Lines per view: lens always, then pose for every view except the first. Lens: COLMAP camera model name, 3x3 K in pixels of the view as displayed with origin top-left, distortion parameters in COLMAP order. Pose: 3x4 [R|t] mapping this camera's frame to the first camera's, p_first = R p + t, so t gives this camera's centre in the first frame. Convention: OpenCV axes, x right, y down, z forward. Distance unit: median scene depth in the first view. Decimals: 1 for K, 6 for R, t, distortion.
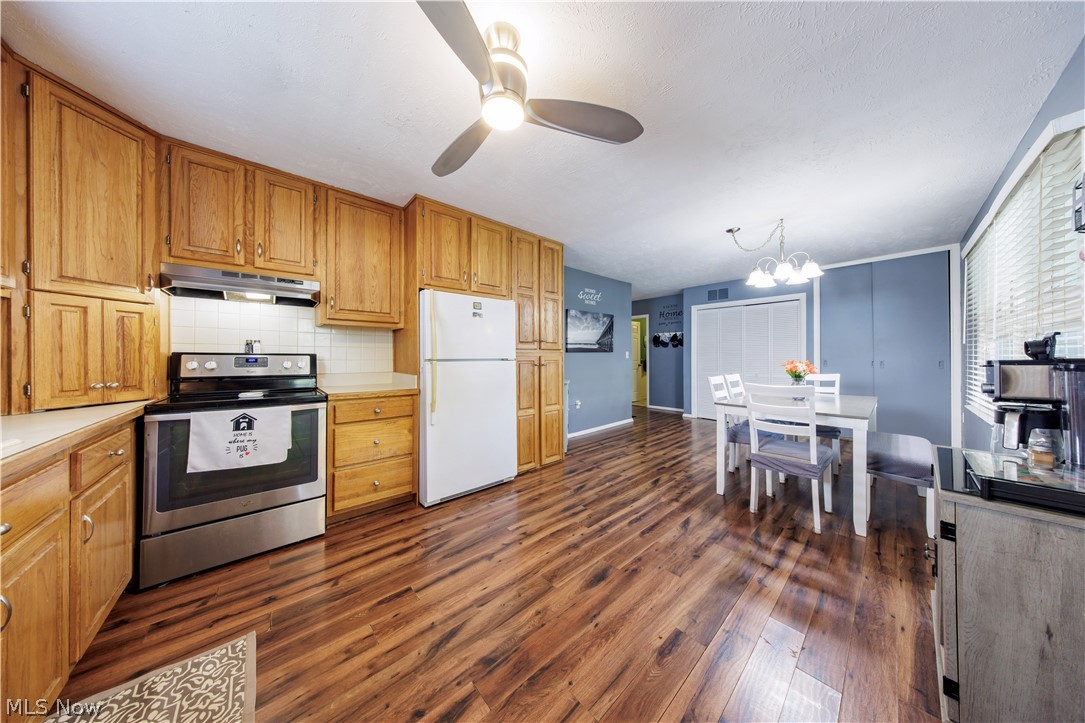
lens RADIAL K [[312.9, 0, 540.1], [0, 312.9, 355.6], [0, 0, 1]] dist [0.006280, -0.000251]
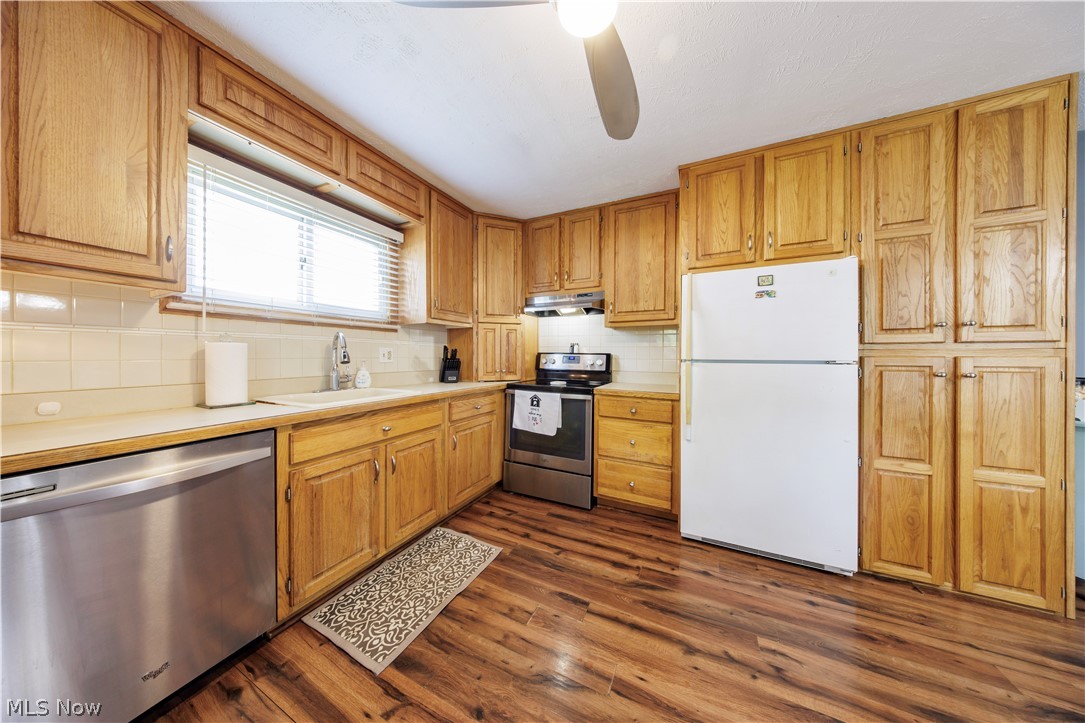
lens RADIAL K [[312.9, 0, 544.9], [0, 312.9, 357.2], [0, 0, 1]] dist [0.006280, -0.000251]
pose [[0.410199, 0.003652, -0.911989, 0.258316], [-0.007037, 0.999975, 0.000839, 0.009564], [0.911969, 0.006074, 0.410215, 0.341705]]
